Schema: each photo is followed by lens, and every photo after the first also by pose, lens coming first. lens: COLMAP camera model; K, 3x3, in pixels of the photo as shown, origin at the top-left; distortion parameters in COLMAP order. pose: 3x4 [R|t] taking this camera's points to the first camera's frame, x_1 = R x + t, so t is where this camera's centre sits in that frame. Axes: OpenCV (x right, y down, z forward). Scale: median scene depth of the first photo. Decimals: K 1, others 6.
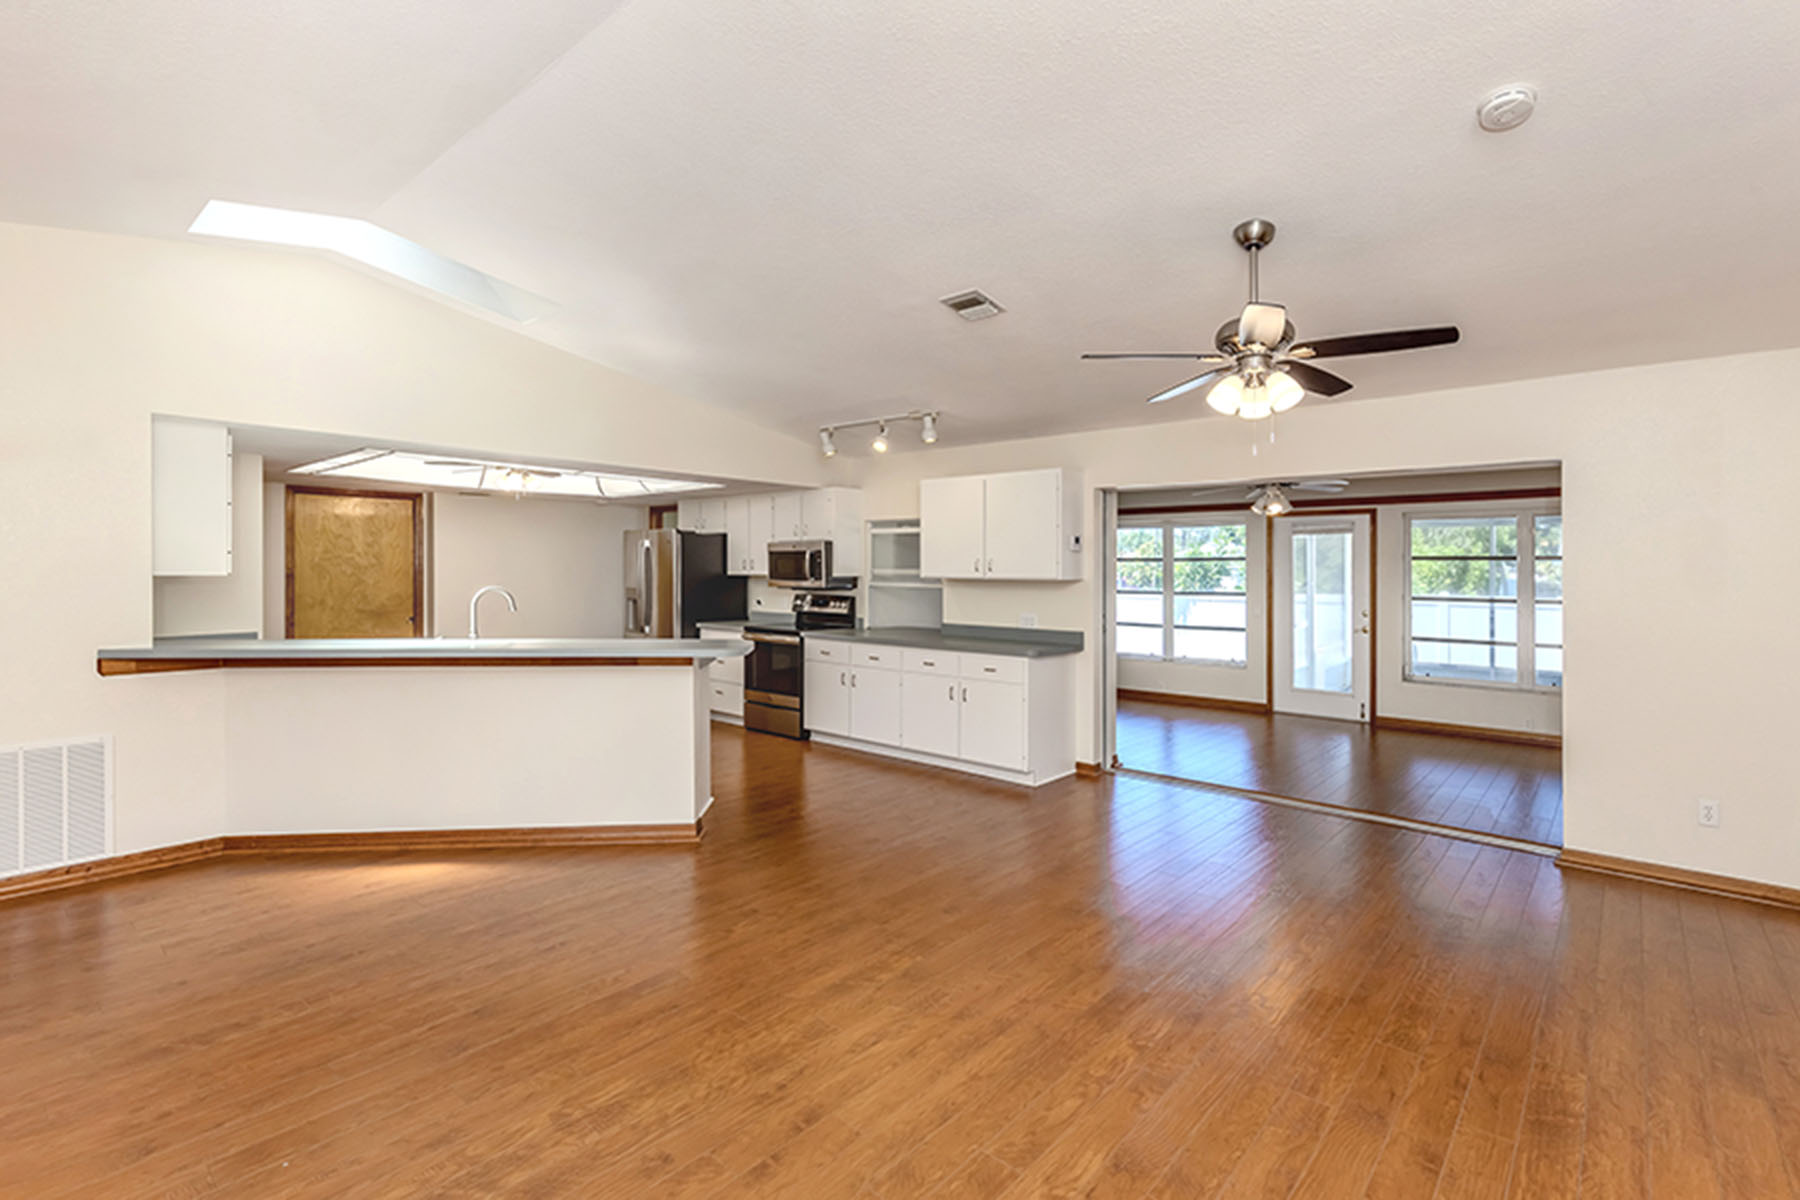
lens RADIAL K [[825.4, 0, 943.8], [0, 825.4, 575.4], [0, 0, 1]] dist [0.001847, -0.000663]
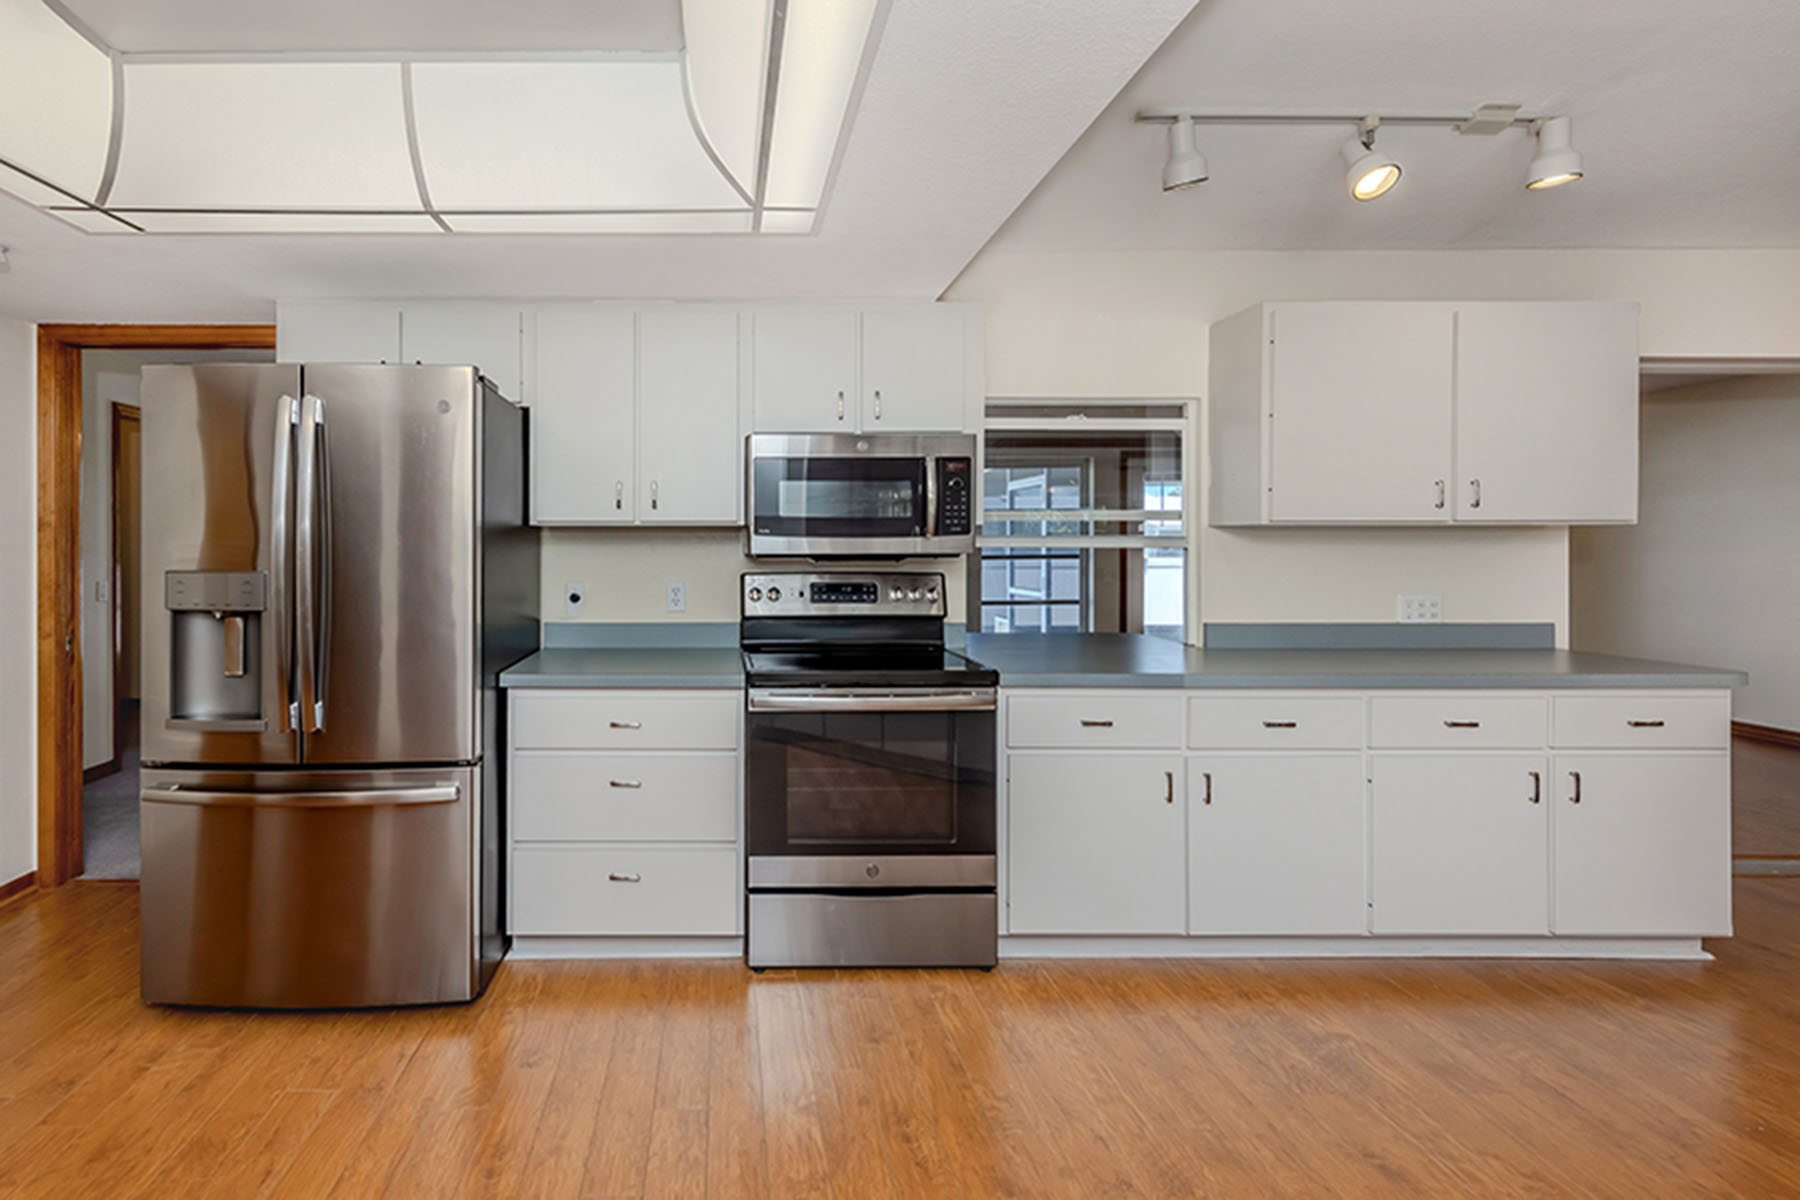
lens RADIAL K [[825.4, 0, 789.2], [0, 825.4, 535.8], [0, 0, 1]] dist [0.001847, -0.000663]
pose [[0.770277, -0.001397, 0.637708, -0.445453], [0.009665, 0.999908, -0.009484, 0.009463], [-0.637636, 0.013469, 0.770220, 0.727718]]
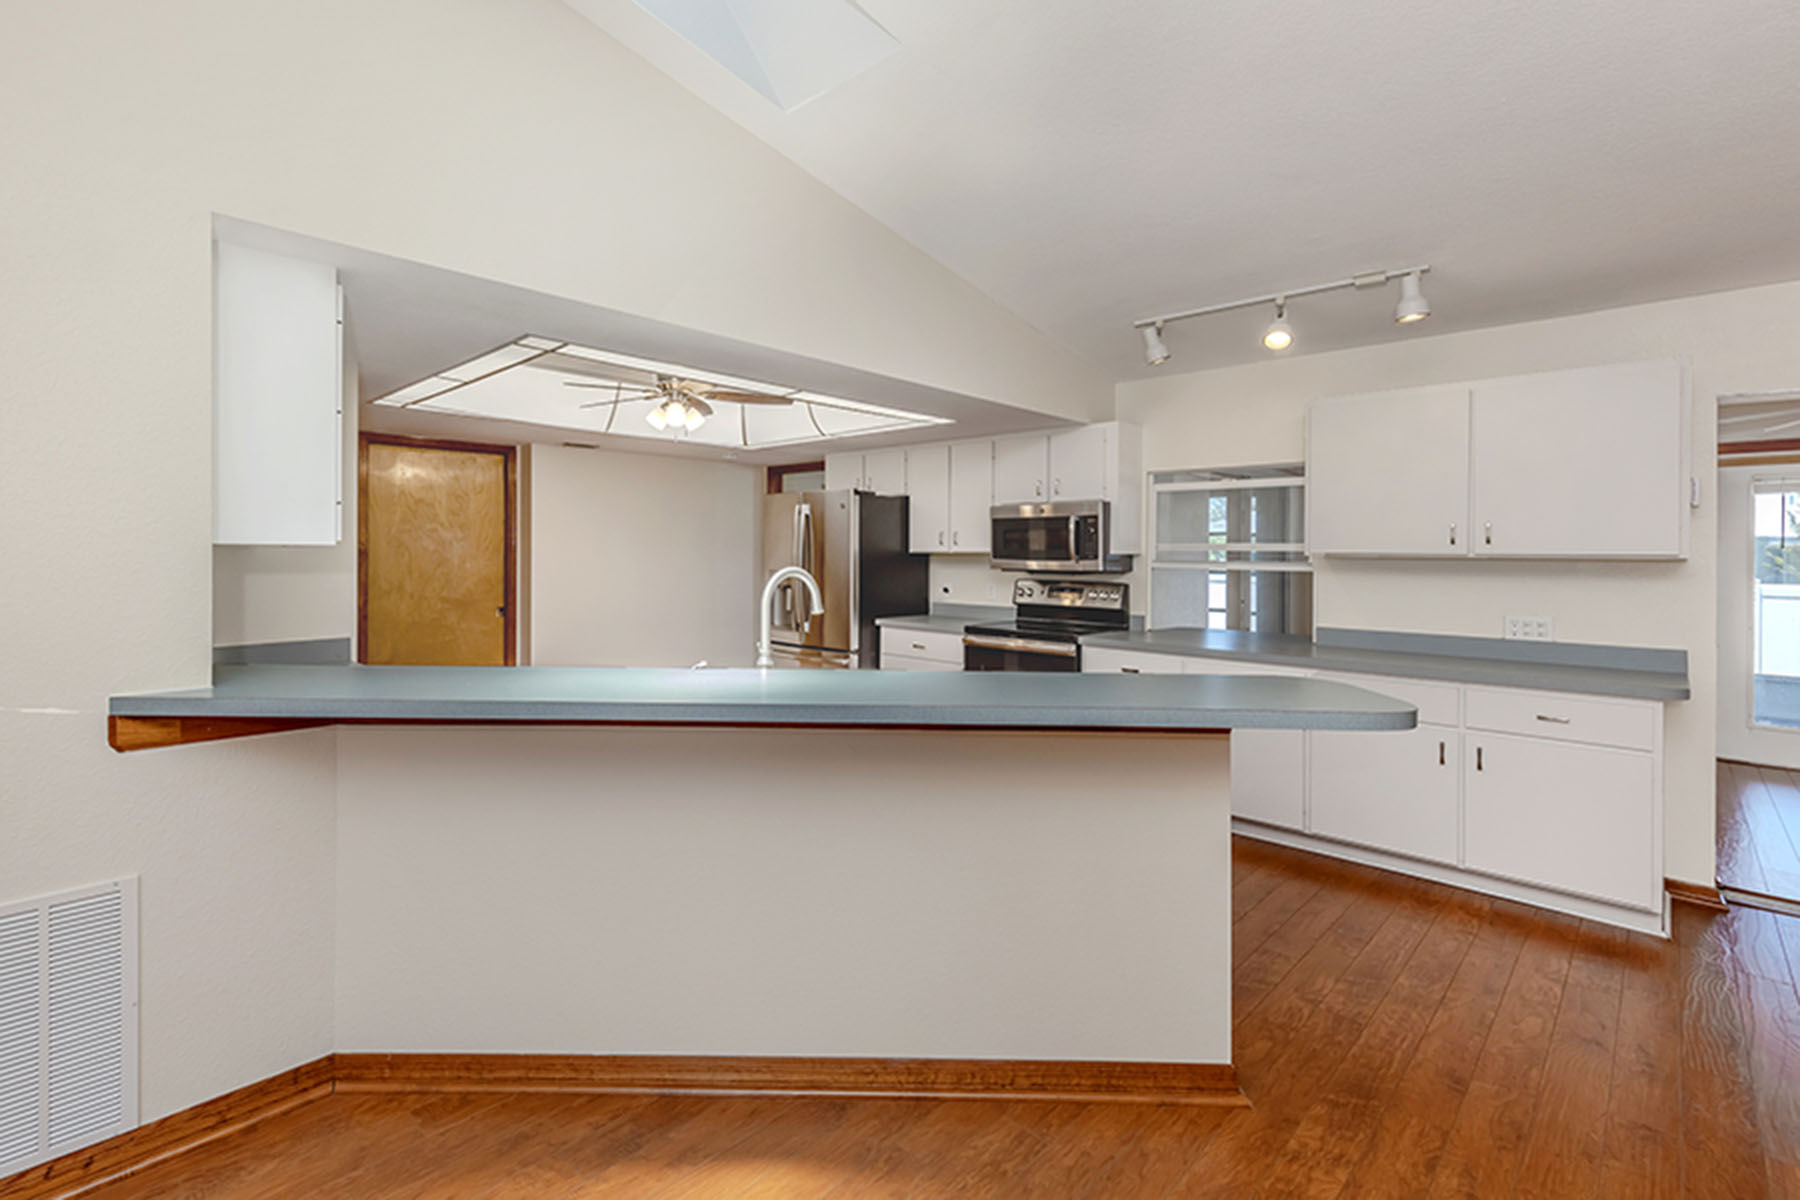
lens RADIAL K [[825.4, 0, 814.5], [0, 825.4, 556.6], [0, 0, 1]] dist [0.001847, -0.000663]
pose [[0.993071, 0.000982, -0.117509, -0.286604], [-0.001042, 0.999999, -0.000449, 0.003684], [0.117509, 0.000569, 0.993072, 0.292592]]
